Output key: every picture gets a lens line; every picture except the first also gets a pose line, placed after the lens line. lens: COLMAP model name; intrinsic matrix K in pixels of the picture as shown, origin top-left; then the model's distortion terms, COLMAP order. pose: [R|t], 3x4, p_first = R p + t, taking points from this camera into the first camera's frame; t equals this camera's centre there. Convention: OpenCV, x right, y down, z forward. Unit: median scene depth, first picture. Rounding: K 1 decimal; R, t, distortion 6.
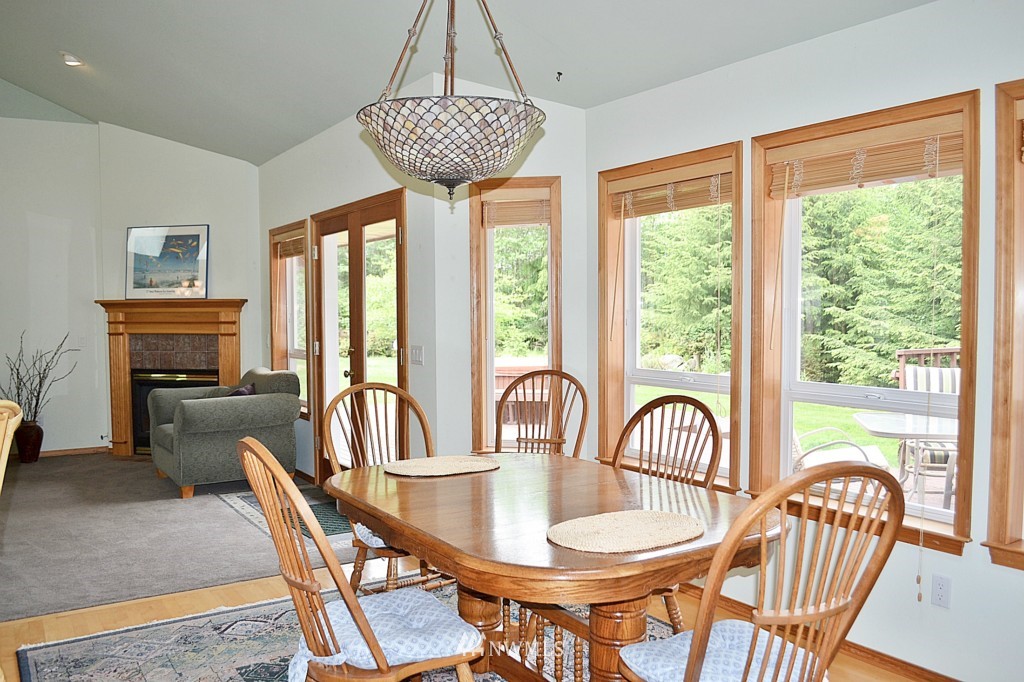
lens RADIAL K [[809.0, 0, 512.1], [0, 809.0, 353.6], [0, 0, 1]] dist [-0.102455, 0.042348]
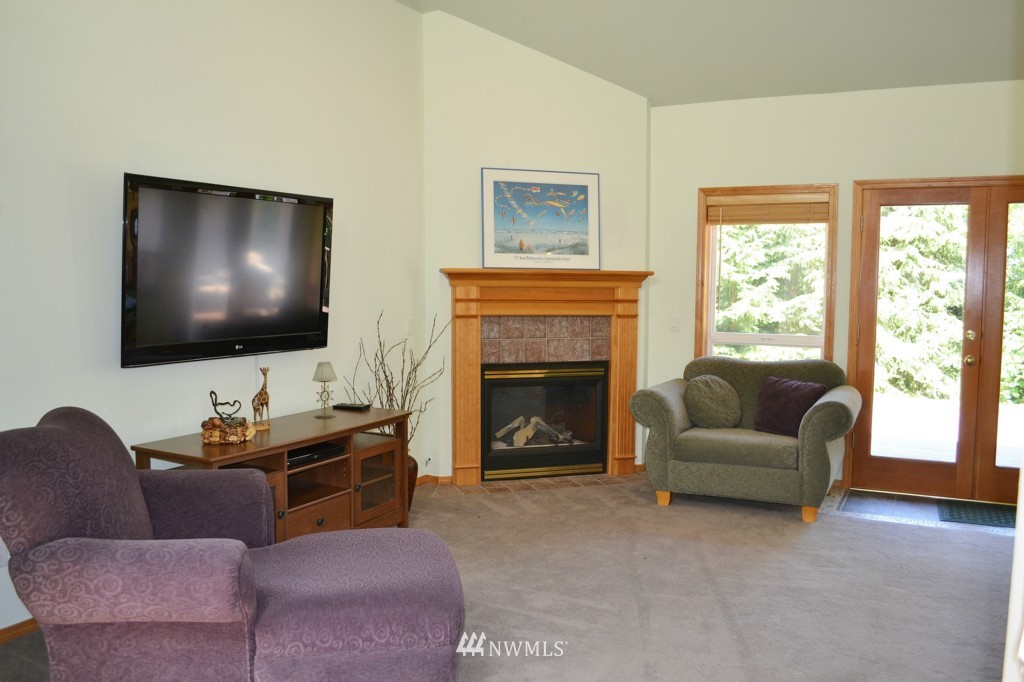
lens RADIAL K [[809.0, 0, 512.1], [0, 809.0, 353.6], [0, 0, 1]] dist [-0.102455, 0.042348]
pose [[0.879282, -0.031276, 0.475273, -0.830856], [0.016746, 0.999255, 0.034776, -0.016226], [-0.476007, -0.022619, 0.879151, 0.348023]]
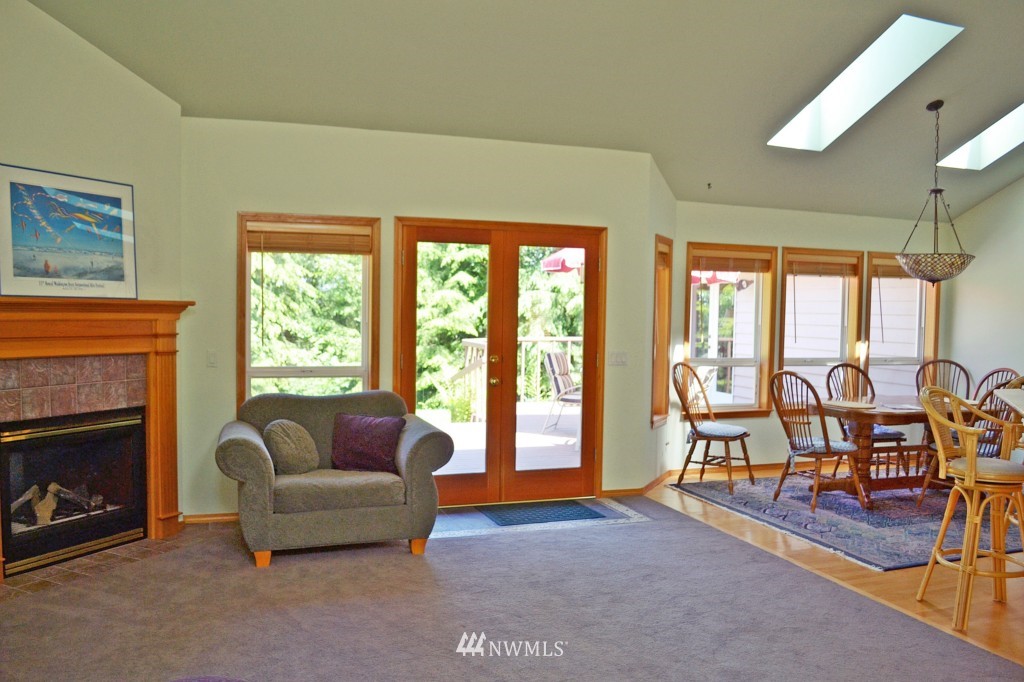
lens RADIAL K [[796.2, 0, 490.8], [0, 796.2, 355.3], [0, 0, 1]] dist [-0.165870, 0.118593]
pose [[0.275191, -0.043329, 0.960413, -0.909372], [0.034514, 0.998785, 0.035171, -0.035146], [-0.960770, 0.023469, 0.276352, 0.546152]]
